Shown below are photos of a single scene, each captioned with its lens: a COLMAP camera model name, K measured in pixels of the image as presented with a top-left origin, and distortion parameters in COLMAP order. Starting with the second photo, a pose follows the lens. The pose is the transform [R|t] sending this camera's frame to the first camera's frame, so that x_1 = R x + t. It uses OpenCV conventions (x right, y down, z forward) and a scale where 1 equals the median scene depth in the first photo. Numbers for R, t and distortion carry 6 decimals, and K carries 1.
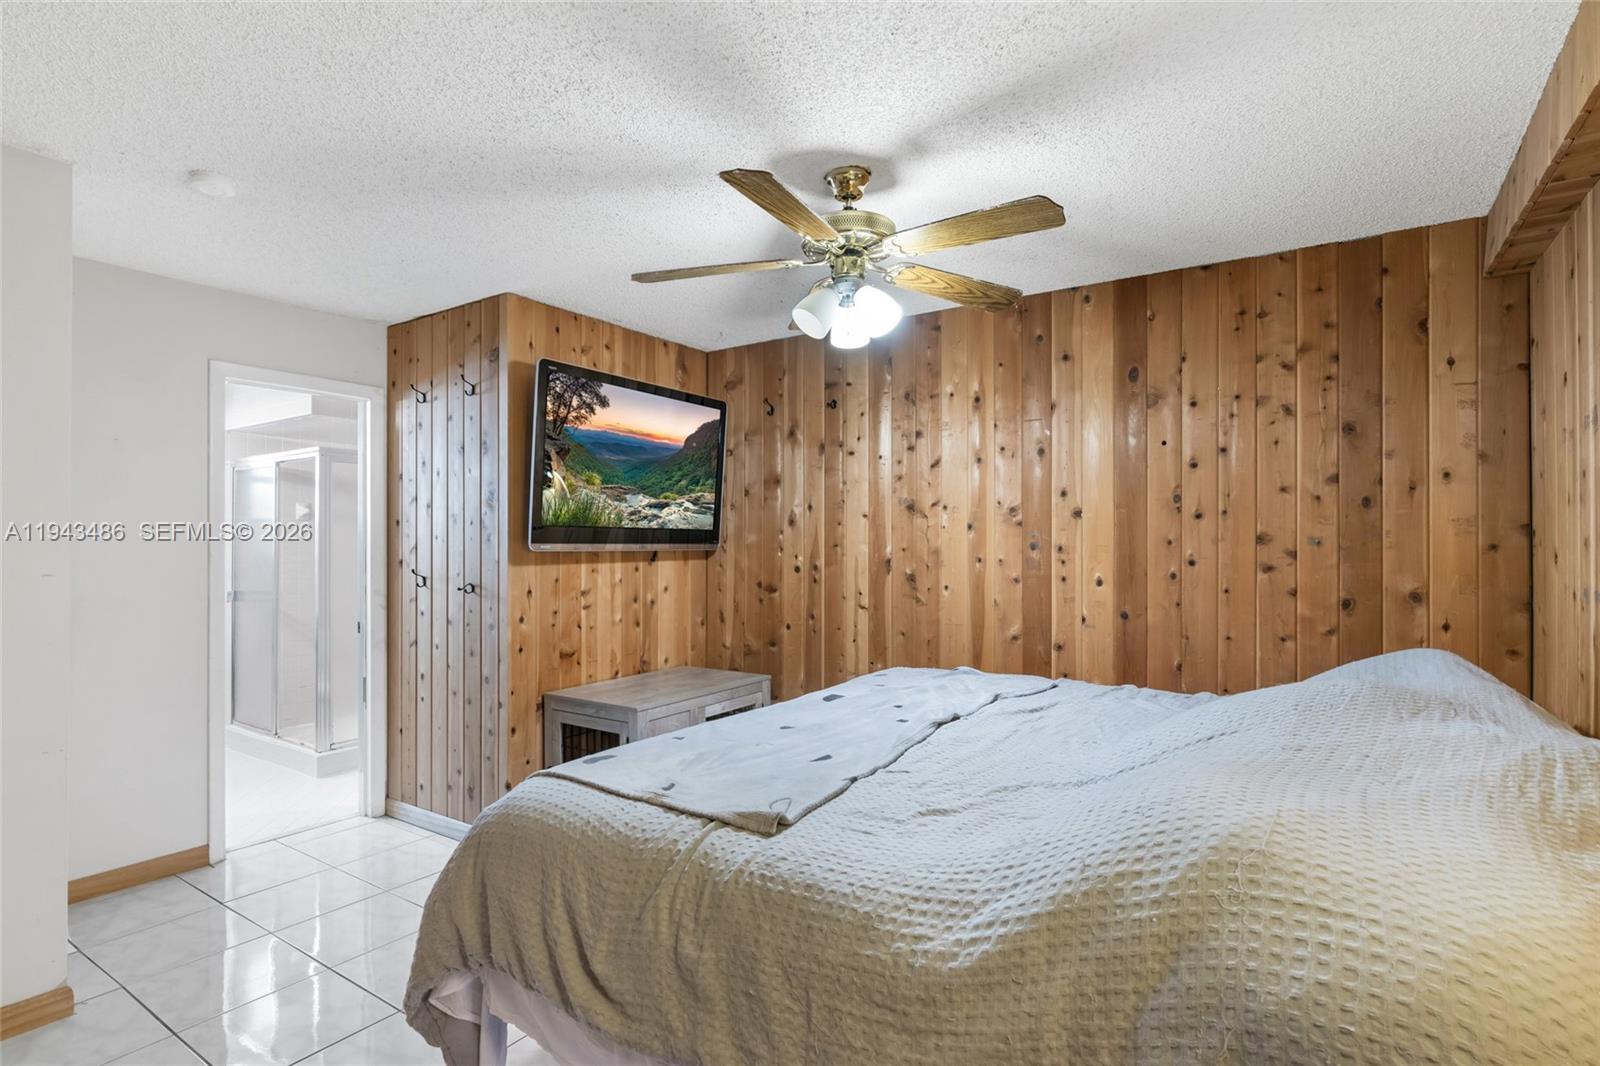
lens RADIAL K [[791.9, 0, 797.4], [0, 791.9, 545.7], [0, 0, 1]] dist [-0.014014, -0.000020]
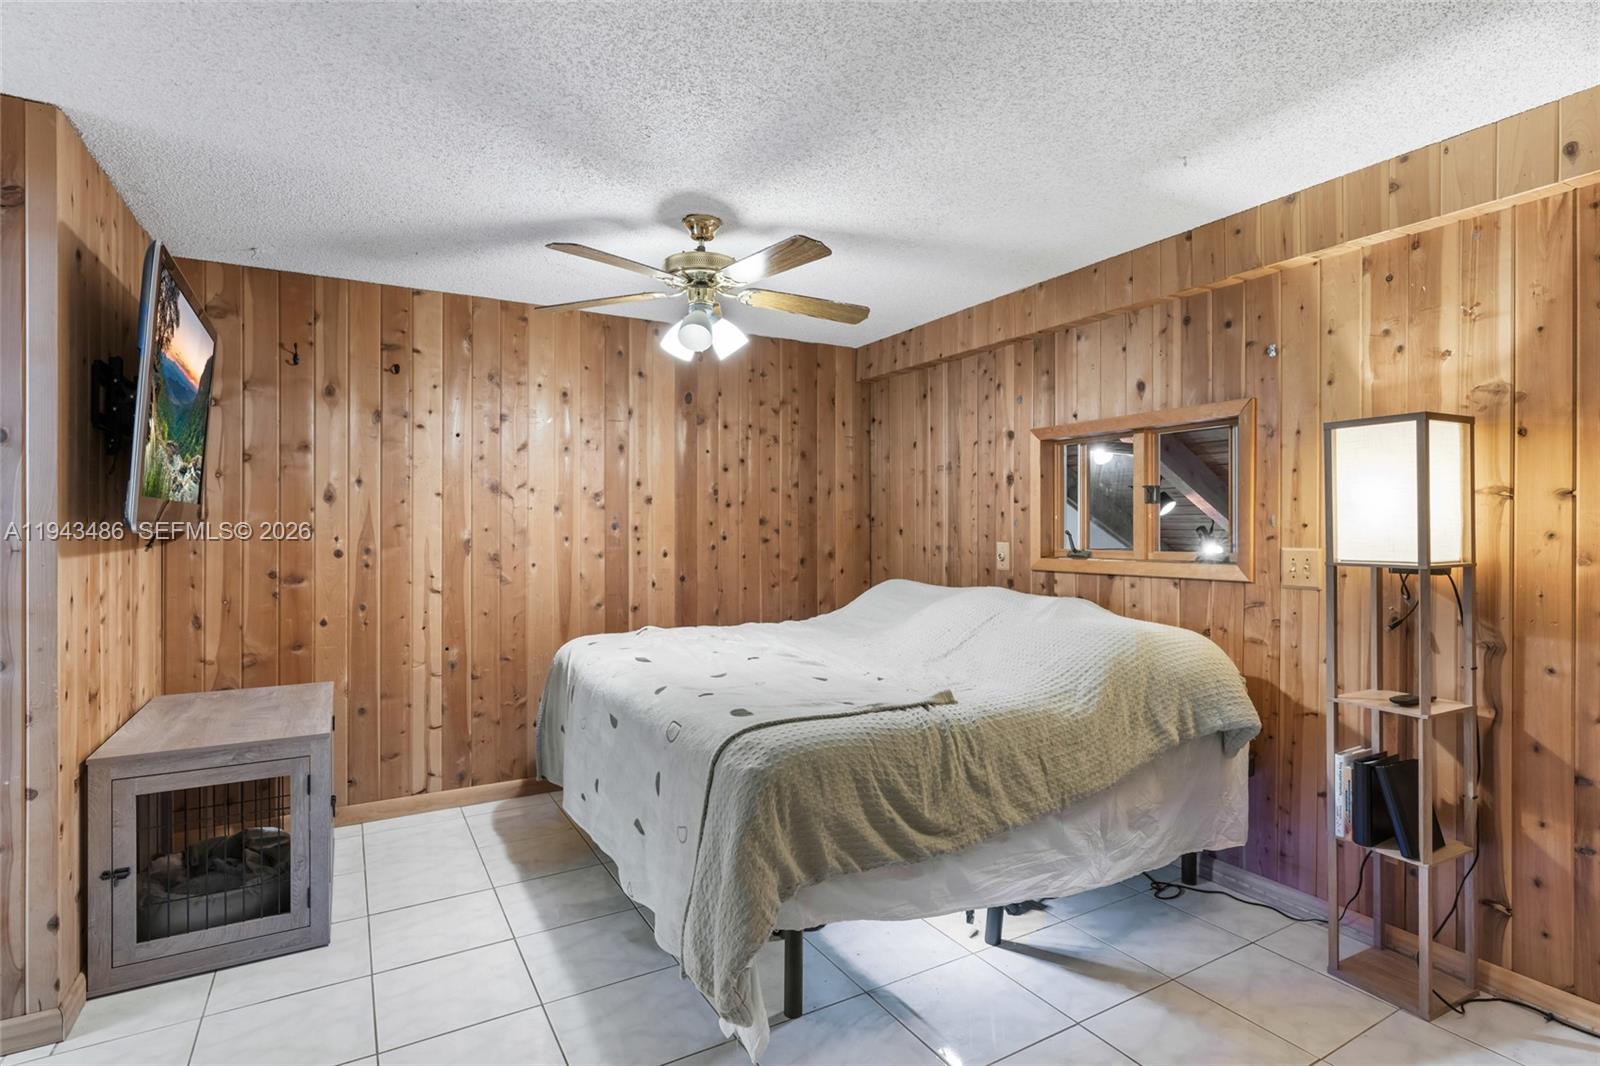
lens RADIAL K [[791.9, 0, 793.5], [0, 791.9, 524.3], [0, 0, 1]] dist [-0.014014, -0.000020]
pose [[0.443183, 0.002592, 0.896427, -0.646387], [0.000622, 0.999995, -0.003199, 0.001787], [-0.896431, 0.001975, 0.443180, 0.225821]]
